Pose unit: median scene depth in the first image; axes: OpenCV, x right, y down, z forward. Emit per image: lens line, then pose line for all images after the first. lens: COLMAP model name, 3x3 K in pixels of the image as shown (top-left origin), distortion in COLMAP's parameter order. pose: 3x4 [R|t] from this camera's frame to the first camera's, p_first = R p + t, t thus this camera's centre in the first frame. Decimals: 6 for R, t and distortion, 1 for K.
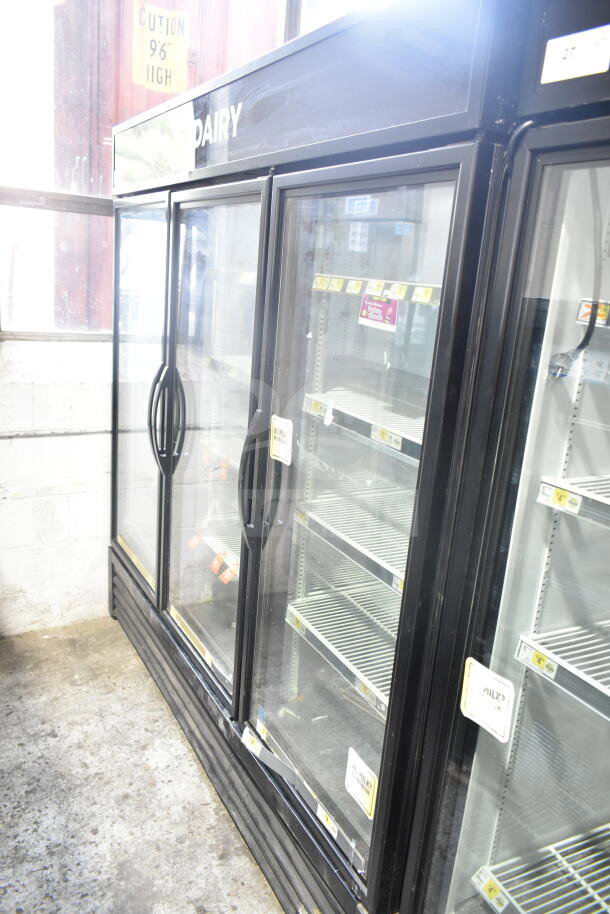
lens RADIAL K [[694.5, 0, 305.1], [0, 694.5, 457.5], [0, 0, 1]] dist [0.003873, 0.002534]
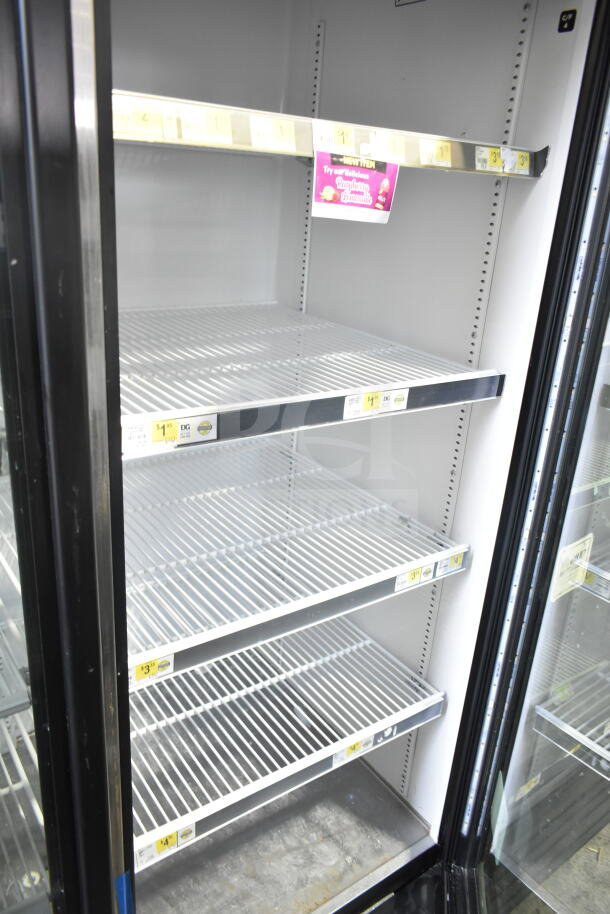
lens RADIAL K [[694.5, 0, 304.7], [0, 694.5, 454.0], [0, 0, 1]] dist [0.003873, 0.002534]
pose [[-0.103637, -0.442516, 0.890752, -0.435271], [0.188589, 0.870585, 0.454439, -0.276376], [-0.976572, 0.215082, -0.006771, 1.069510]]
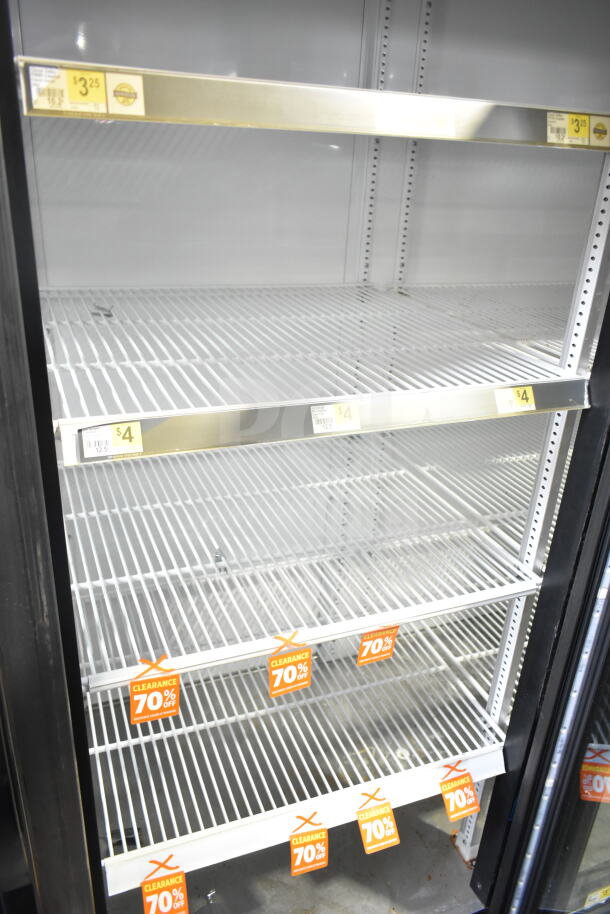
lens RADIAL K [[694.5, 0, 304.5], [0, 694.5, 458.7], [0, 0, 1]] dist [0.003873, 0.002534]
pose [[0.133107, -0.457444, 0.879220, -0.363858], [0.230980, 0.877004, 0.421323, -0.235255], [-0.963811, 0.147001, 0.222396, 0.943171]]
